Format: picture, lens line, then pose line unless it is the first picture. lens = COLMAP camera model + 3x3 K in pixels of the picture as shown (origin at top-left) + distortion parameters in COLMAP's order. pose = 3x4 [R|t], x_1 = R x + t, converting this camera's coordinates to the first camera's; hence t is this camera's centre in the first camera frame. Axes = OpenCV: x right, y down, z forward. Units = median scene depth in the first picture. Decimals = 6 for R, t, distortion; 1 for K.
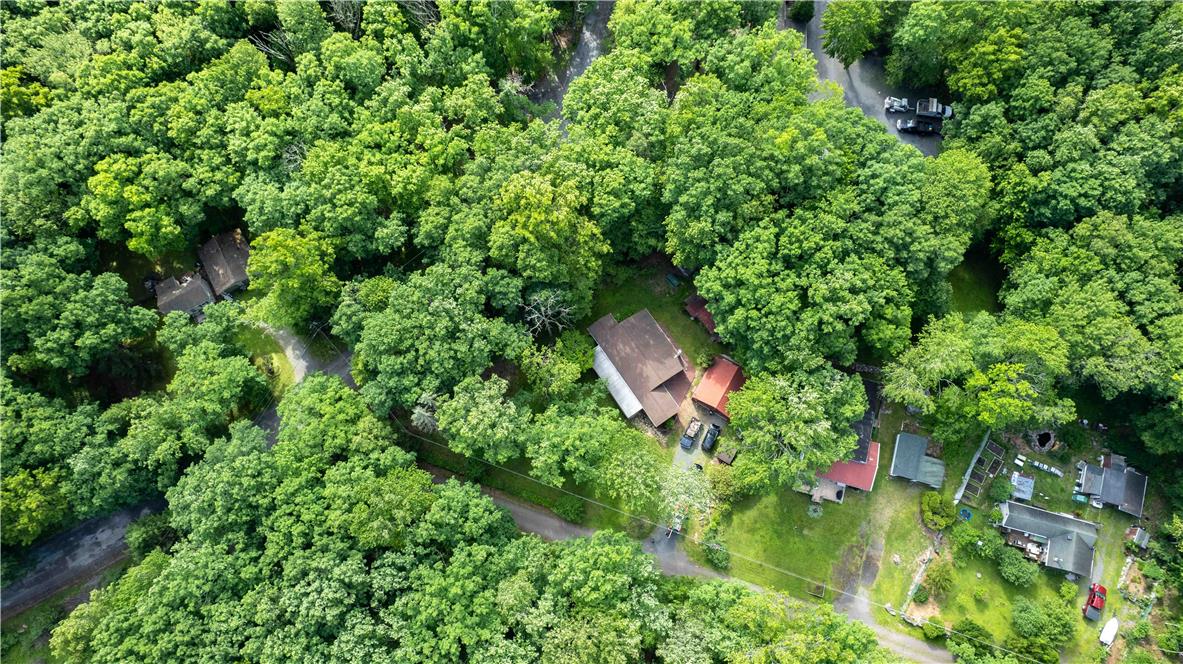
lens RADIAL K [[758.5, 0, 594.1], [0, 758.5, 331.5], [0, 0, 1]] dist [-0.067559, 0.056912]
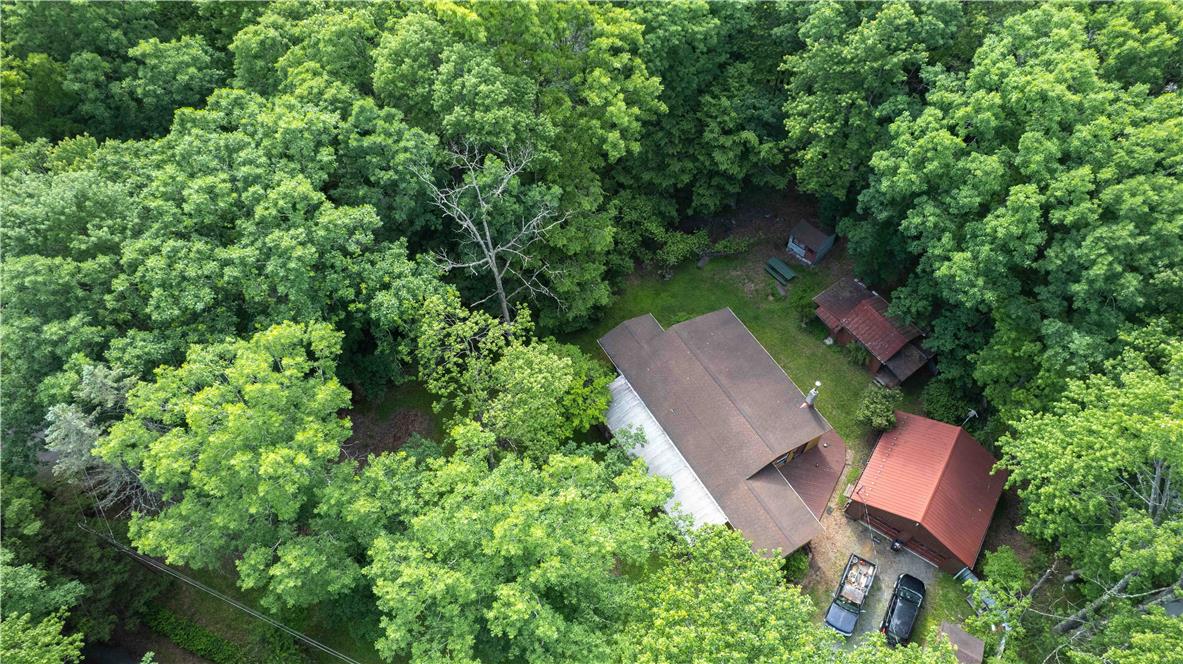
lens RADIAL K [[758.5, 0, 594.1], [0, 758.5, 331.5], [0, 0, 1]] dist [-0.067559, 0.056912]
pose [[0.998294, 0.049108, -0.031569, 0.003381], [-0.056875, 0.940107, -0.336101, 0.144289], [0.013173, 0.337324, 0.941297, 0.600552]]
